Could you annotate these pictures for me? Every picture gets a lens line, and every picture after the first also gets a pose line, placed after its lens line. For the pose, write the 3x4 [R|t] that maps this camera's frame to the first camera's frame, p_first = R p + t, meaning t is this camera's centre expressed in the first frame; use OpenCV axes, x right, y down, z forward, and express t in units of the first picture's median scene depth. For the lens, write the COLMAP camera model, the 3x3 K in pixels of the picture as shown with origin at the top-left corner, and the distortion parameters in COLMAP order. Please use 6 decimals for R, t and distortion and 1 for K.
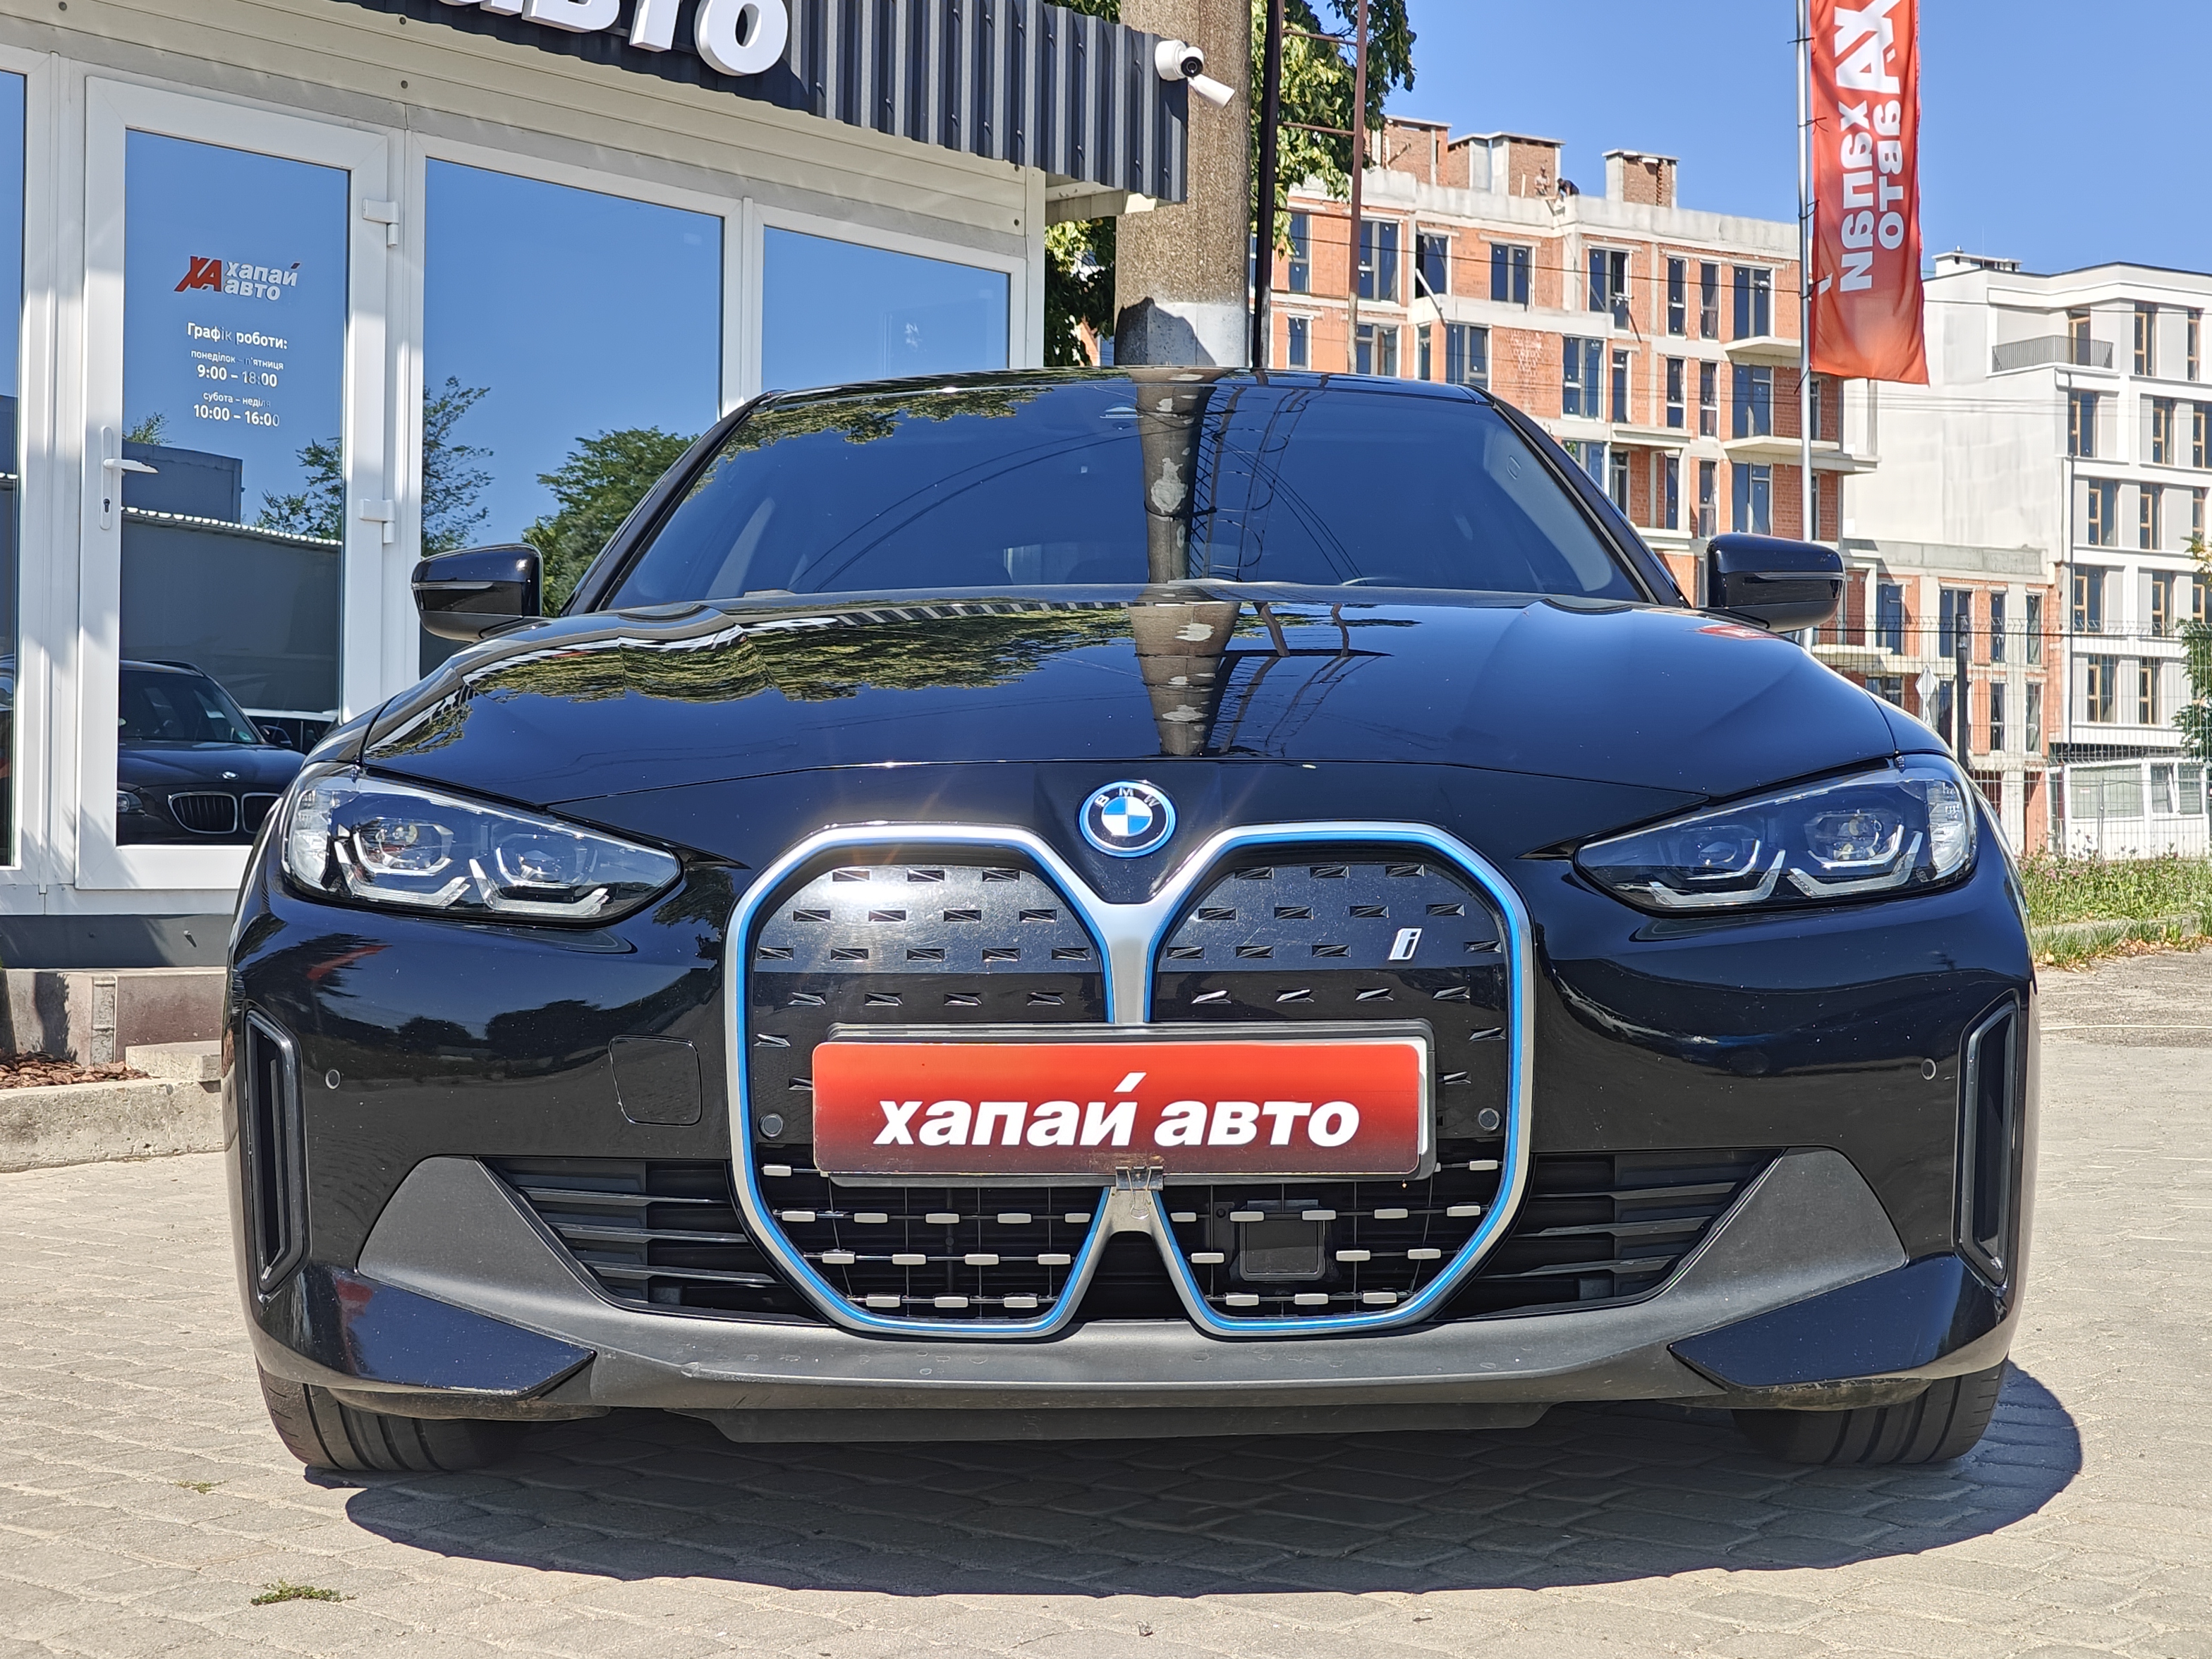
lens RADIAL K [[3377.7, 0, 1106.0], [0, 3377.7, 829.5], [0, 0, 1]] dist [0.024369, 0.064373]
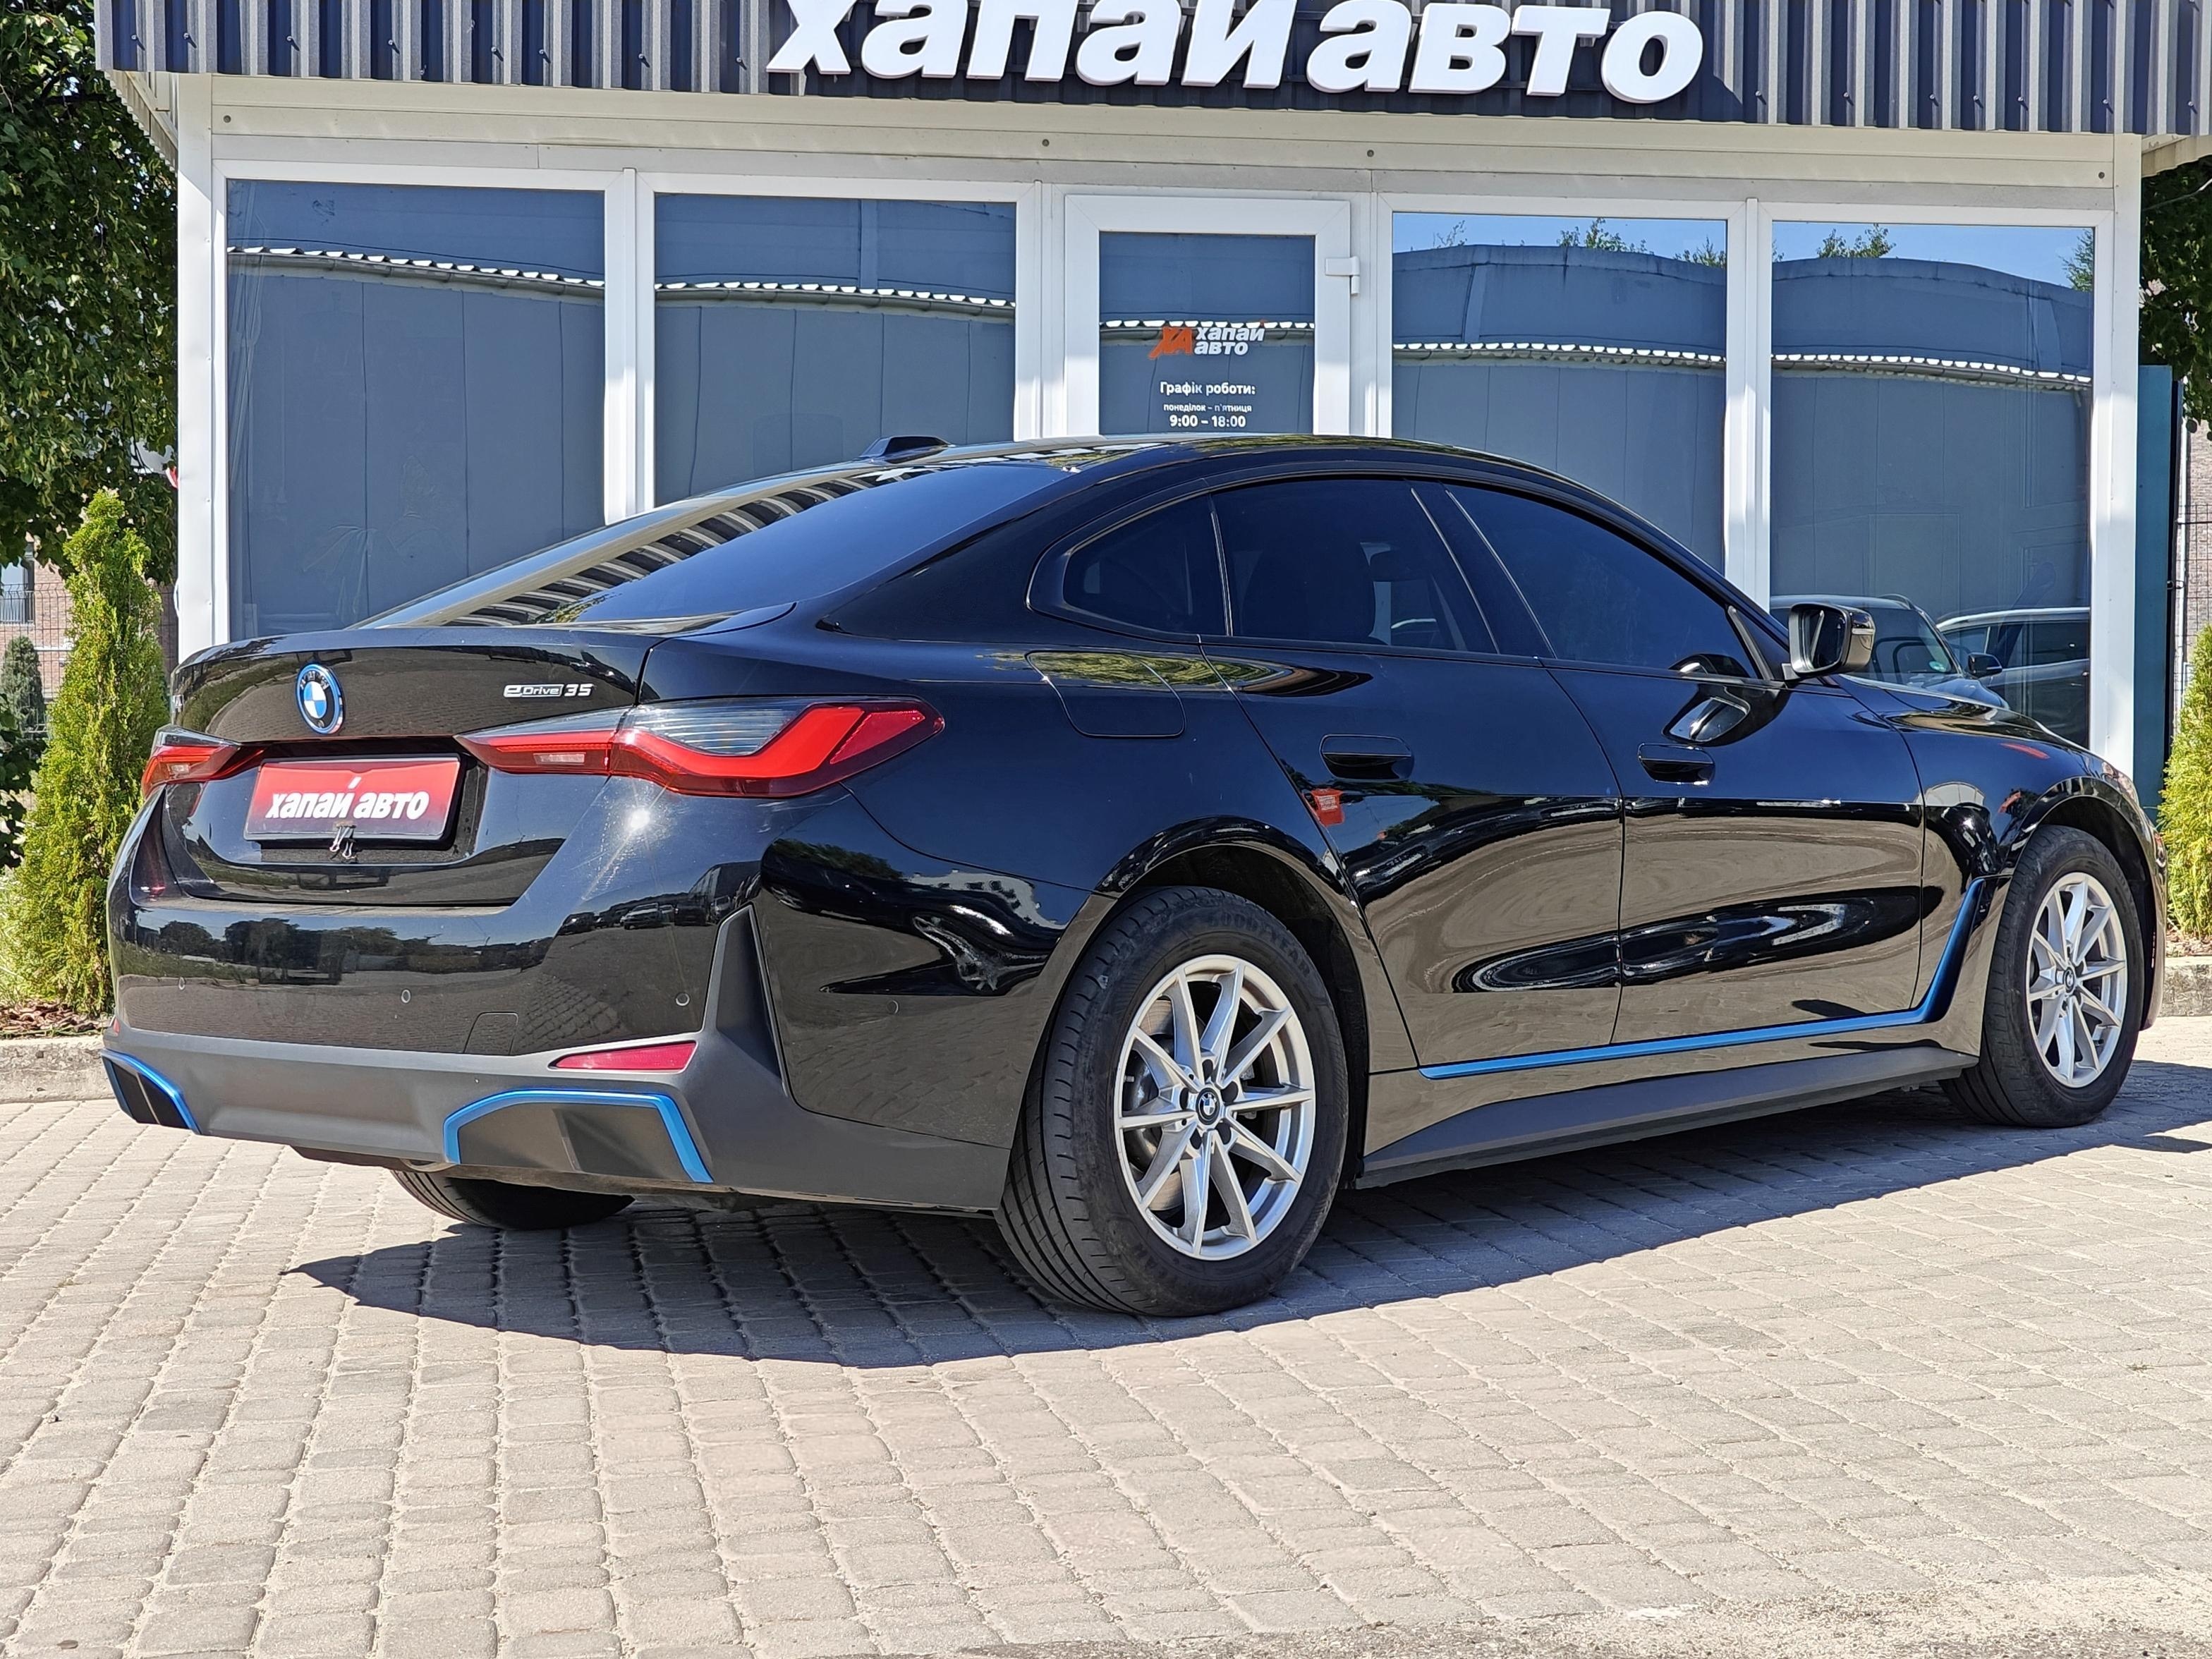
lens RADIAL K [[3377.7, 0, 1106.0], [0, 3377.7, 829.5], [0, 0, 1]] dist [0.024369, 0.064373]
pose [[0.775224, 0.008365, -0.631630, 0.106683], [0.012964, 0.999491, 0.029148, -0.005283], [0.631553, -0.030784, 0.774722, 0.008138]]
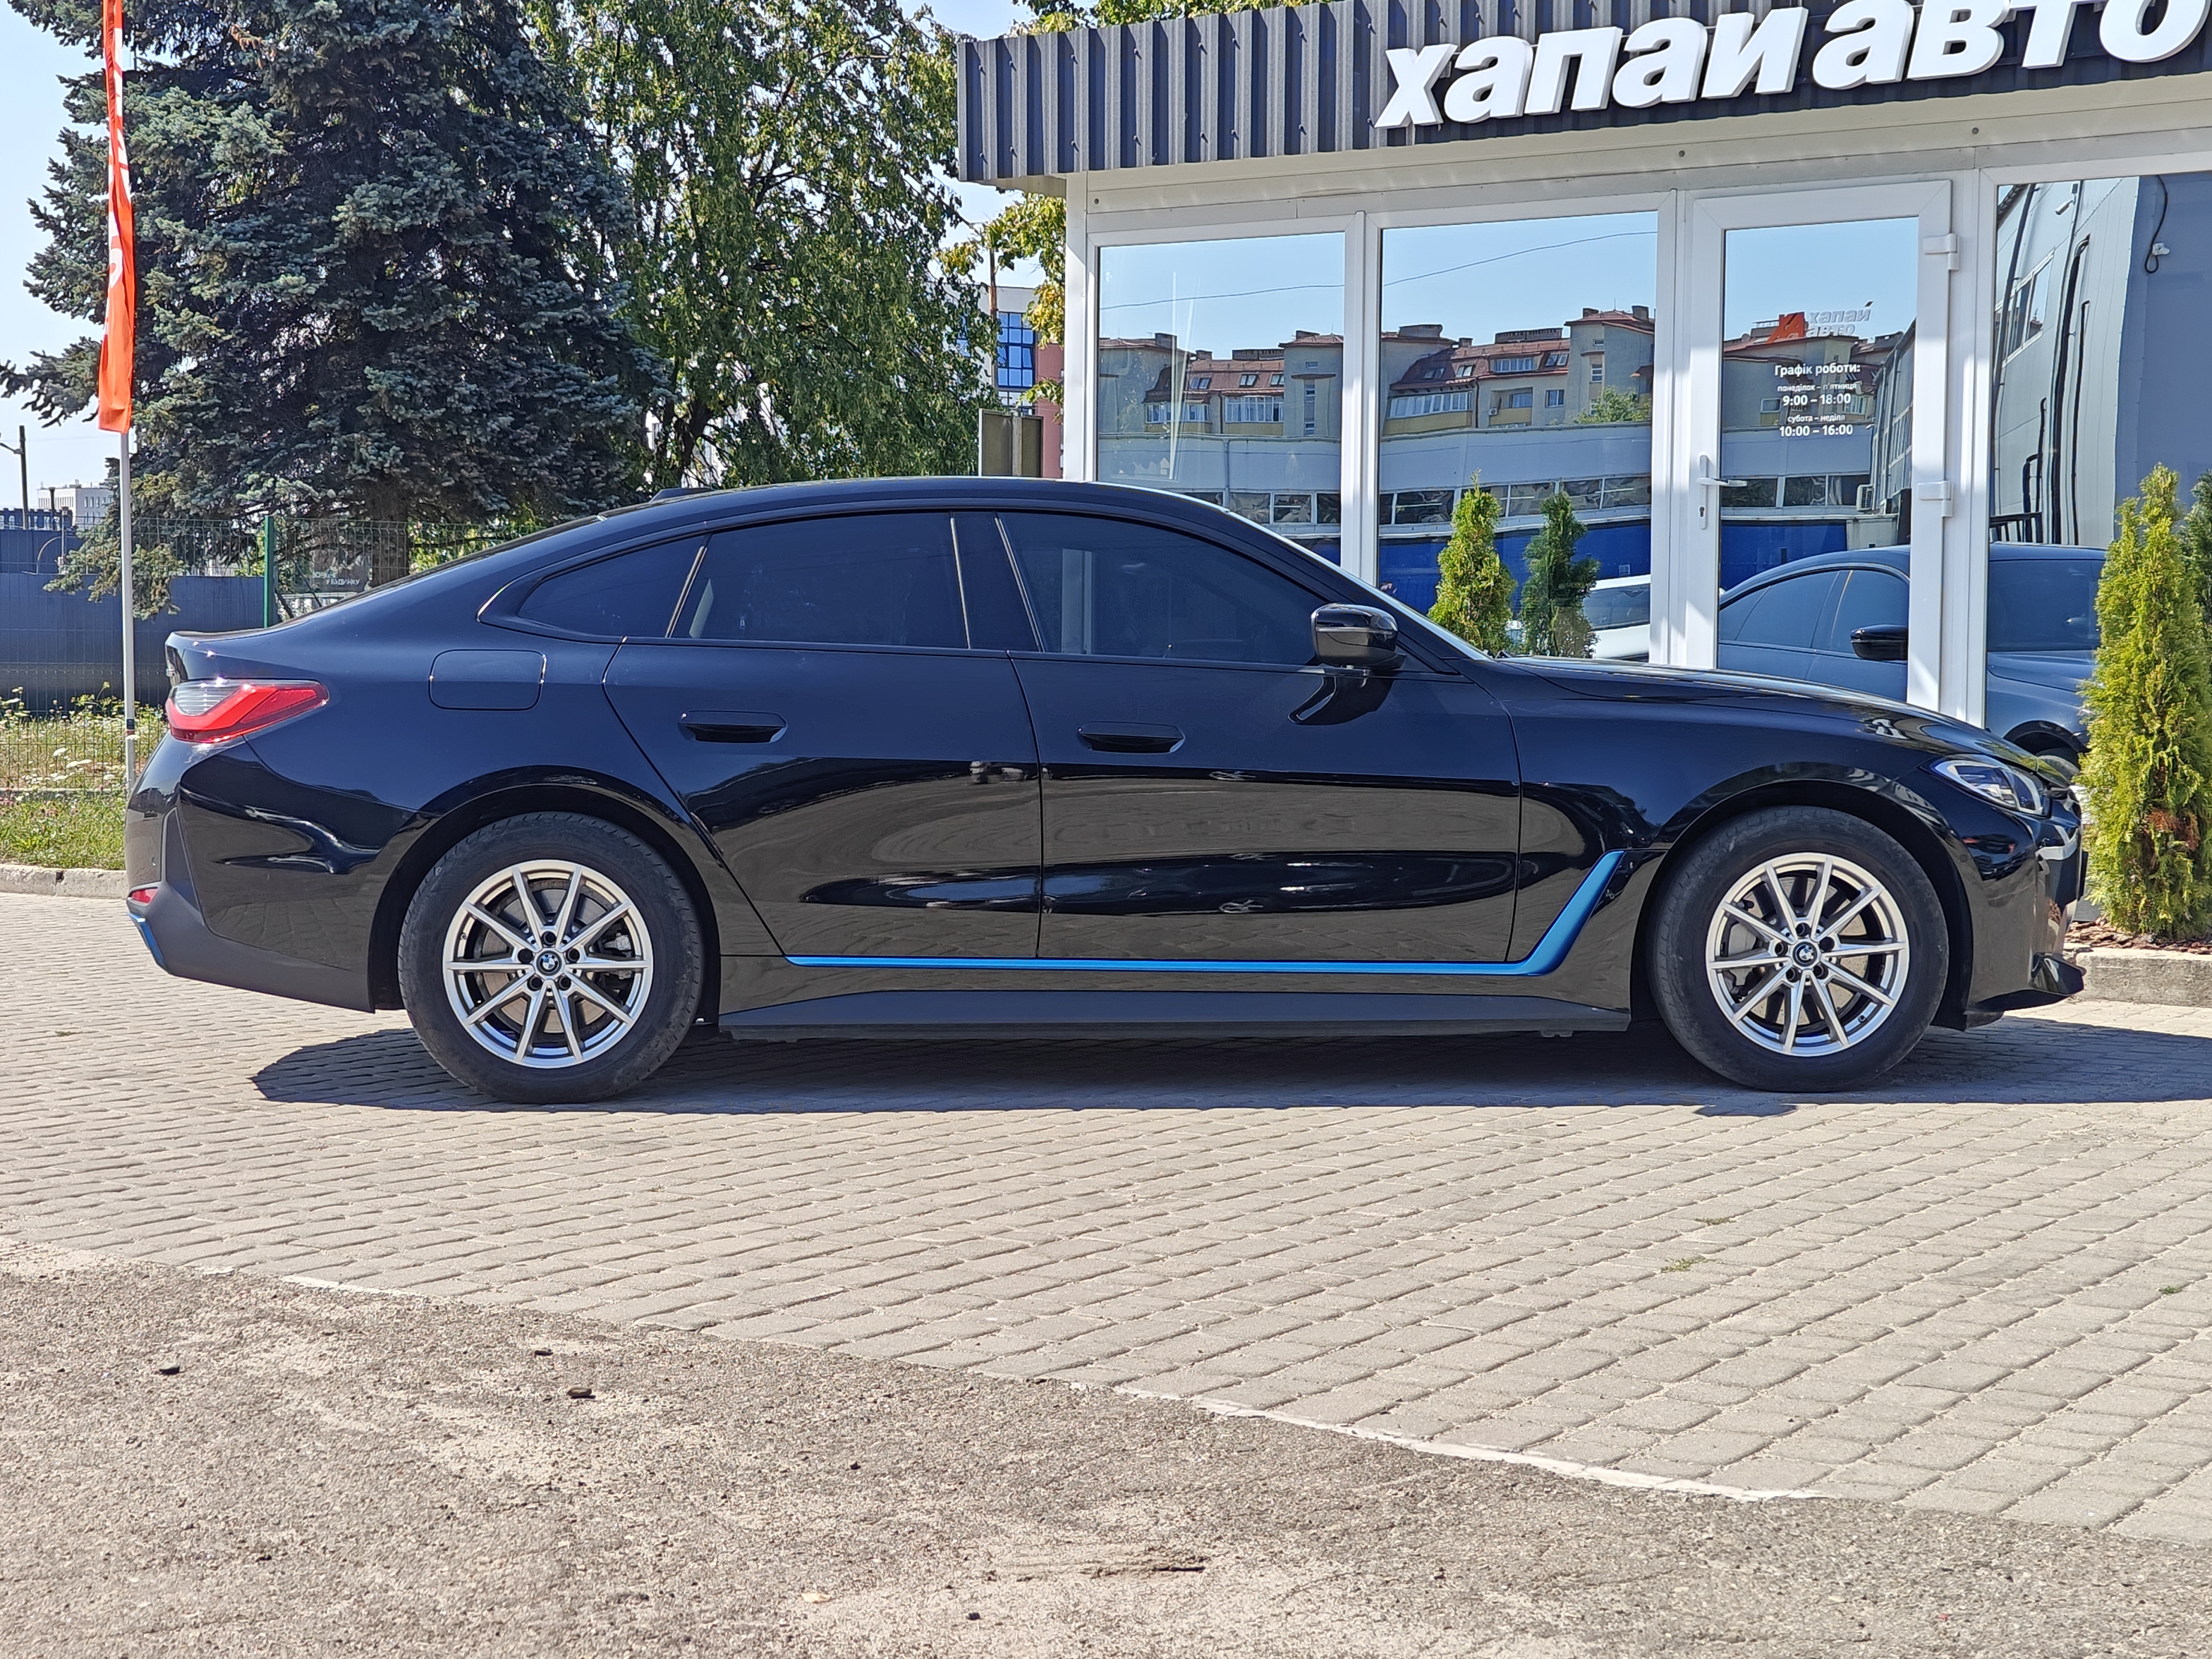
lens RADIAL K [[3396.9, 0, 1096.8], [0, 3396.9, 866.1], [0, 0, 1]] dist [0.014359, 0.111606]
pose [[0.097354, 0.064811, -0.993137, 0.227483], [0.000102, 0.997877, 0.065130, -0.009025], [0.995250, -0.006442, 0.097141, 0.132964]]
